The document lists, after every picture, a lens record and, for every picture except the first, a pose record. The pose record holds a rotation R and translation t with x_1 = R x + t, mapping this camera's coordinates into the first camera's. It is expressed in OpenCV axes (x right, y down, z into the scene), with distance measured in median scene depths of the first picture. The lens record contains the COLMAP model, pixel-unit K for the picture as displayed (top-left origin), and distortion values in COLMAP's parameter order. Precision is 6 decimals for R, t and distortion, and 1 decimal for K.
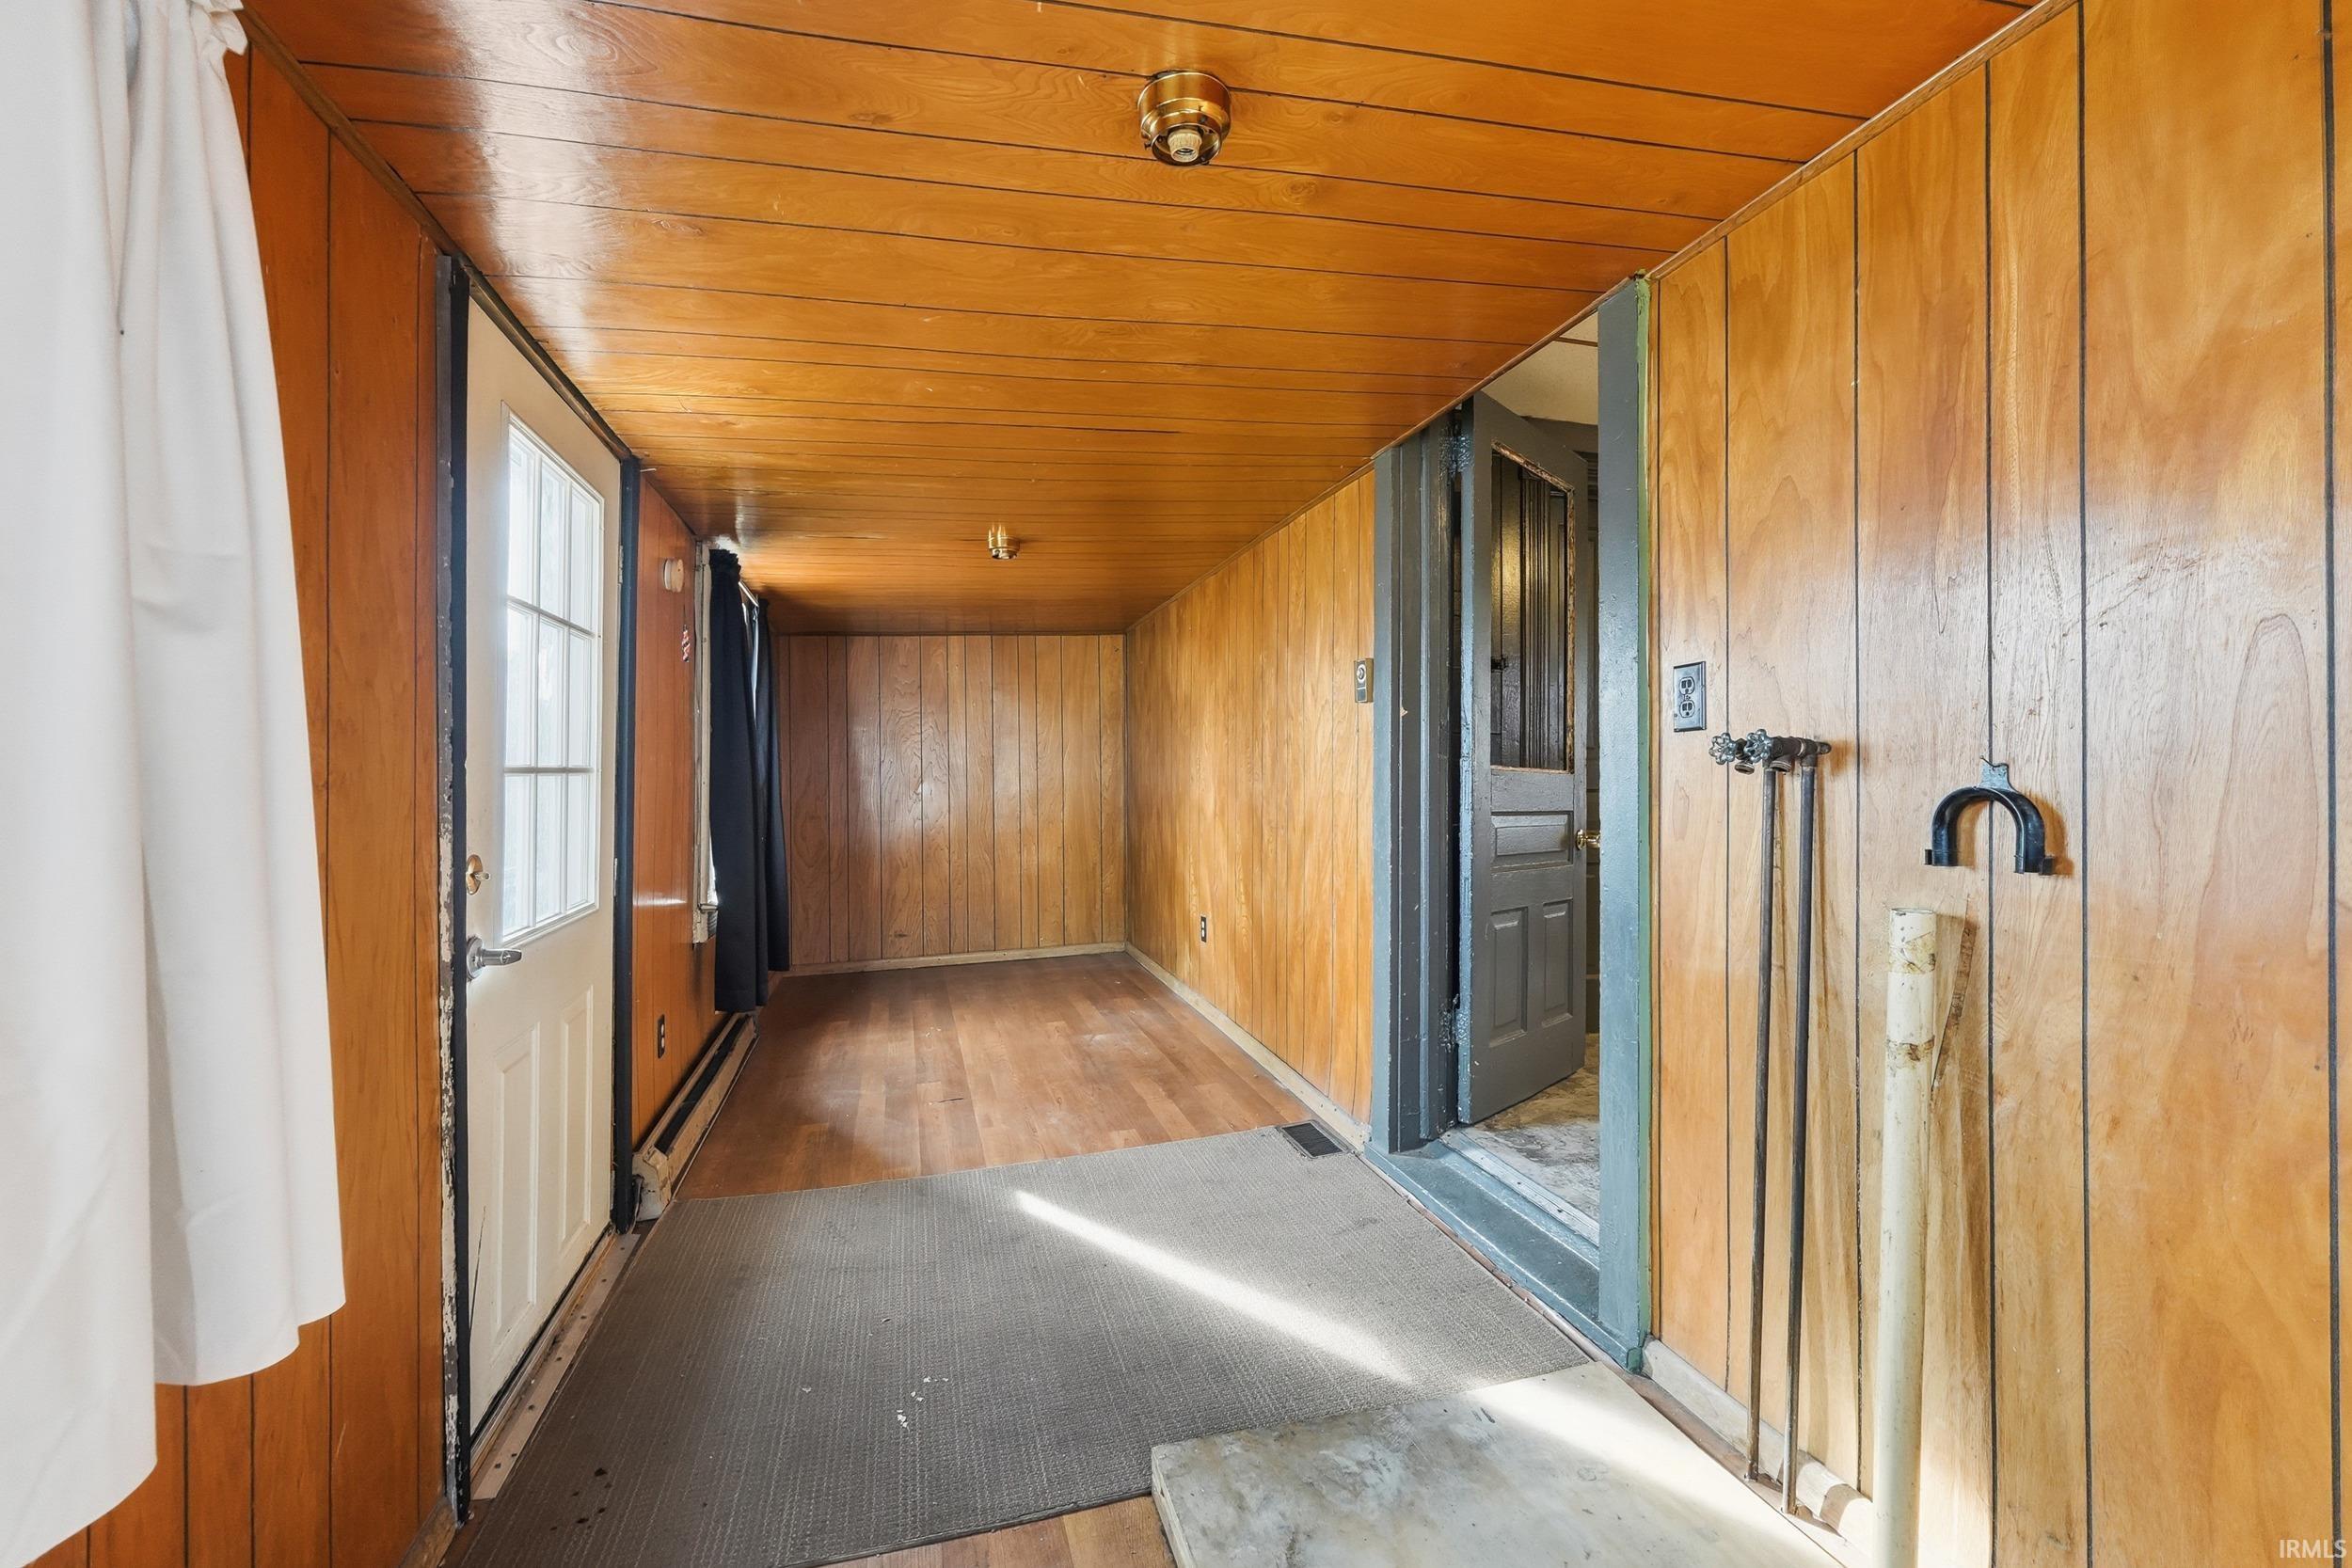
lens RADIAL K [[1005.4, 0, 1176.2], [0, 1005.4, 778.8], [0, 0, 1]] dist [0.000641, 0.000717]
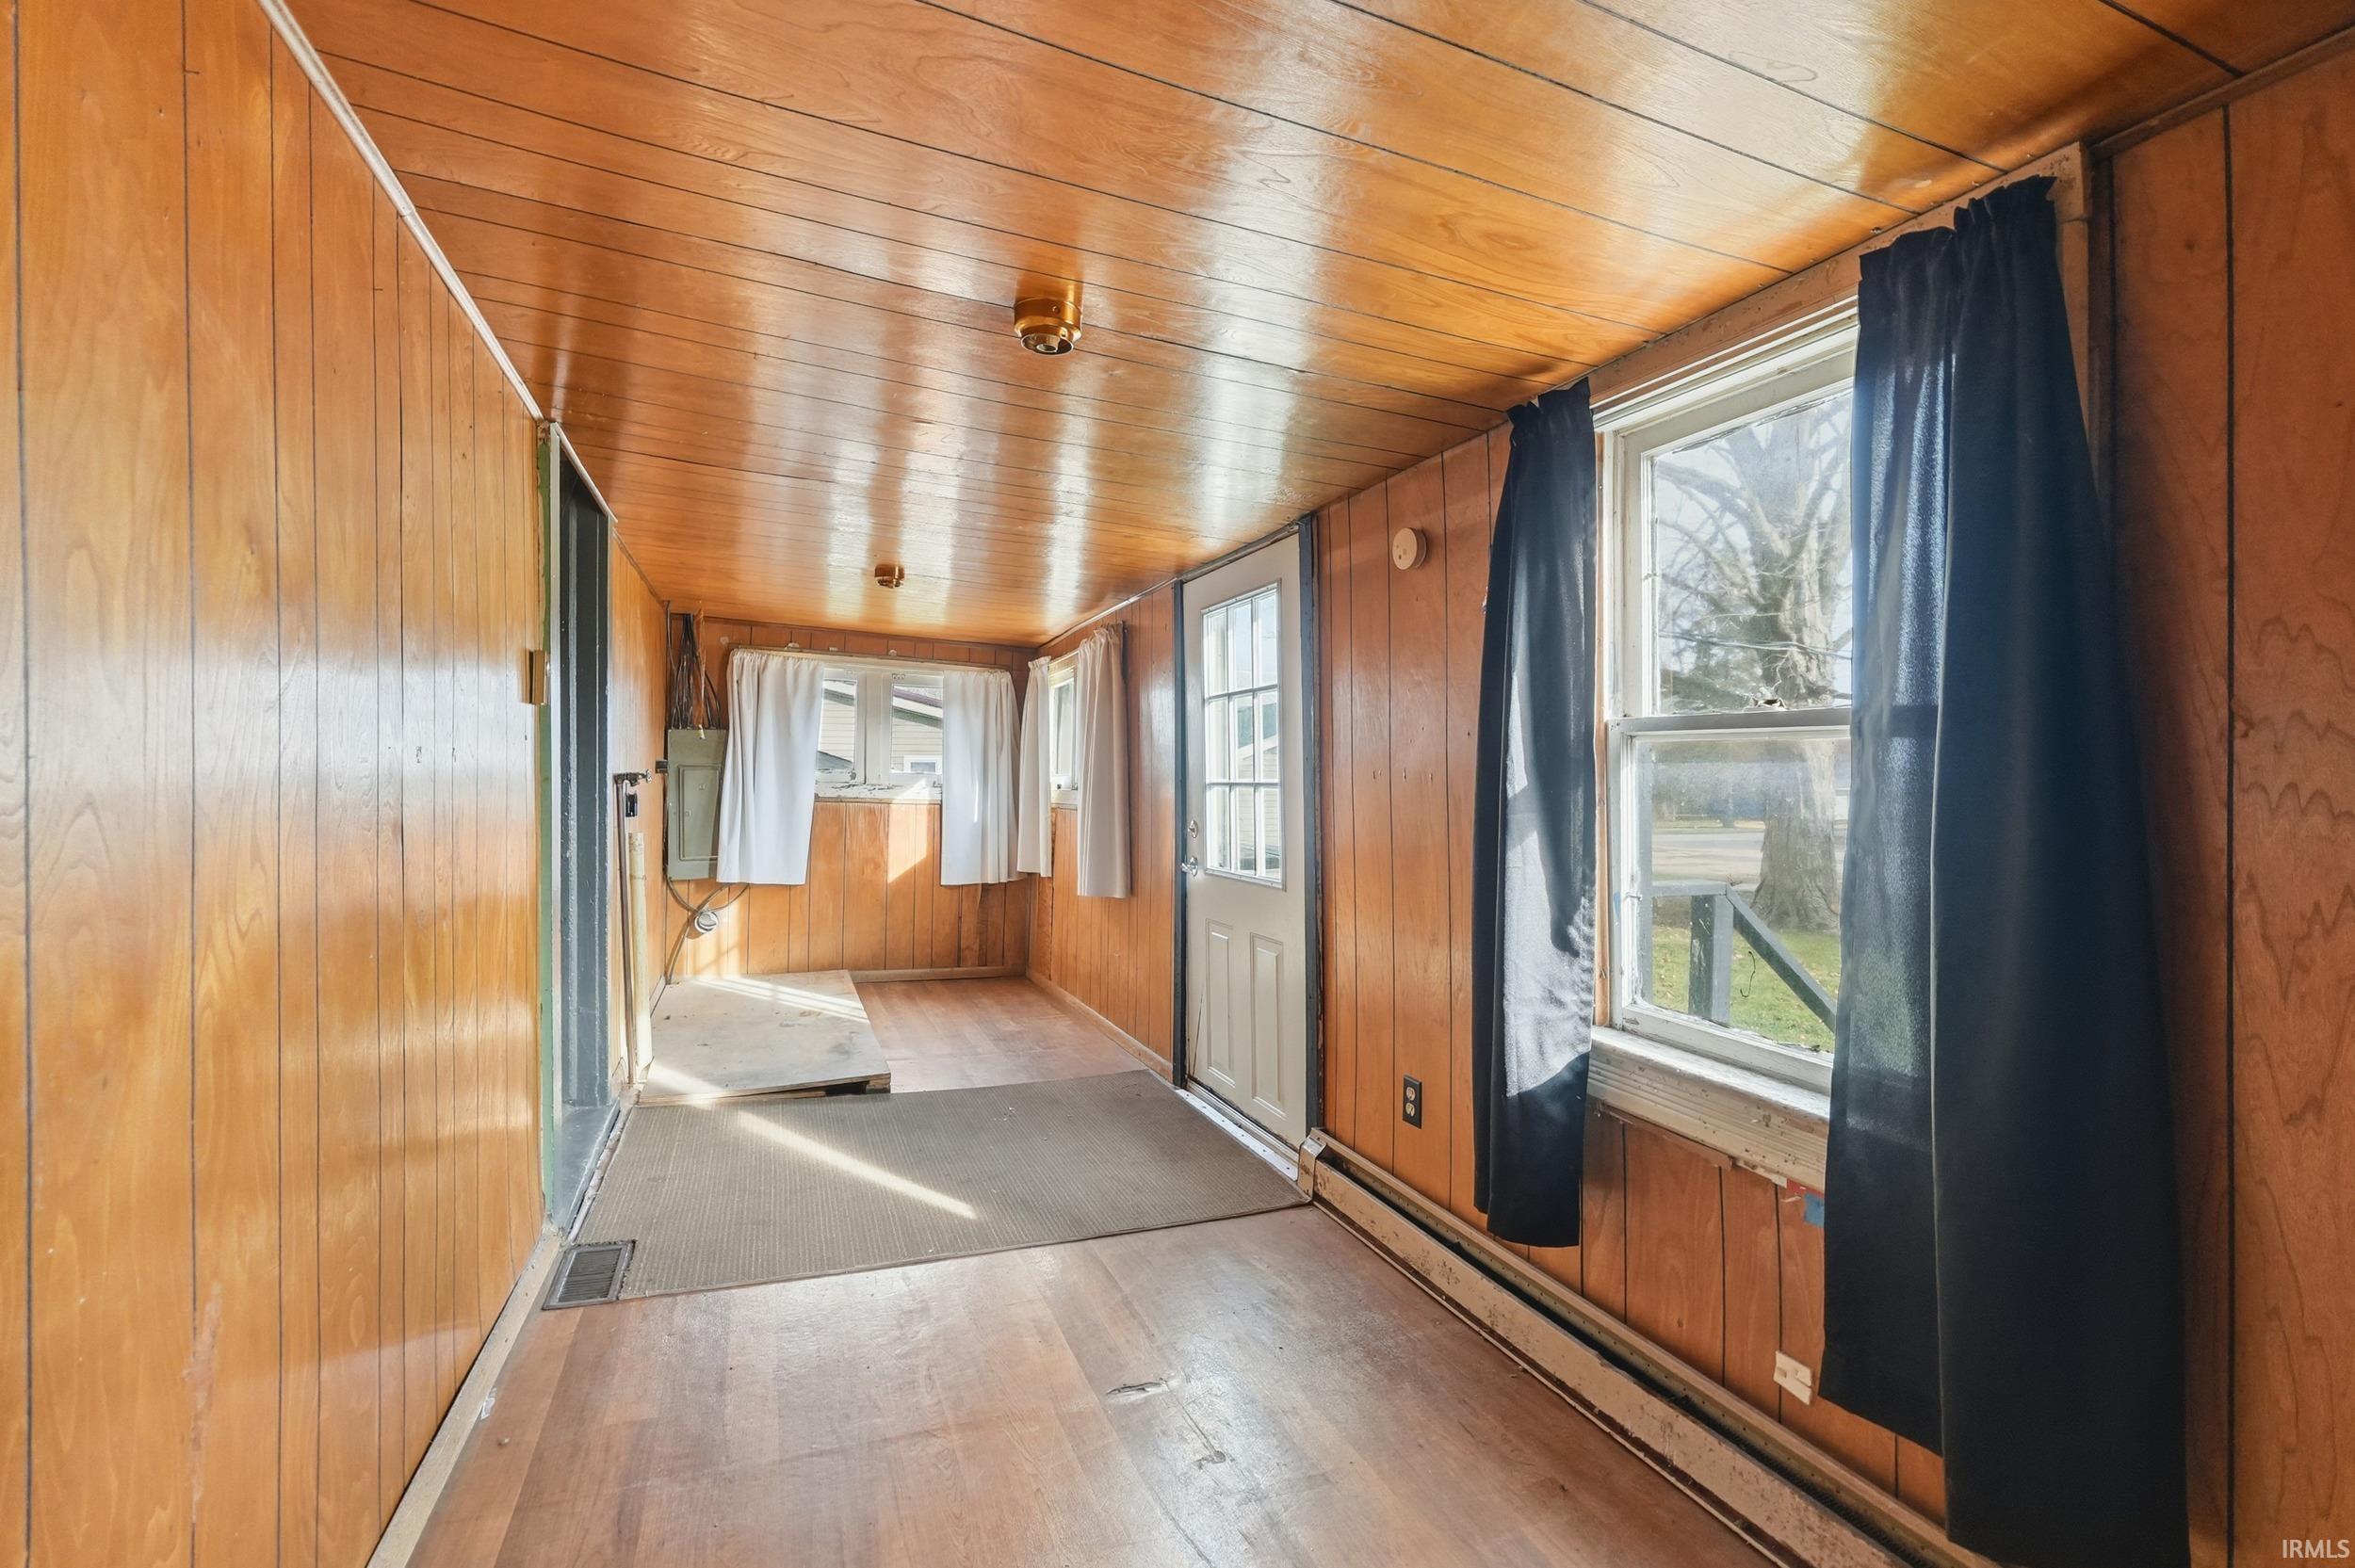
lens RADIAL K [[1006.6, 0, 1177.1], [0, 1006.6, 780.4], [0, 0, 1]] dist [0.000641, 0.000717]
pose [[-0.992393, 0.002587, -0.123081, -0.288359], [0.001974, 0.999985, 0.005101, -0.024692], [0.123093, 0.004819, -0.992384, 2.464722]]
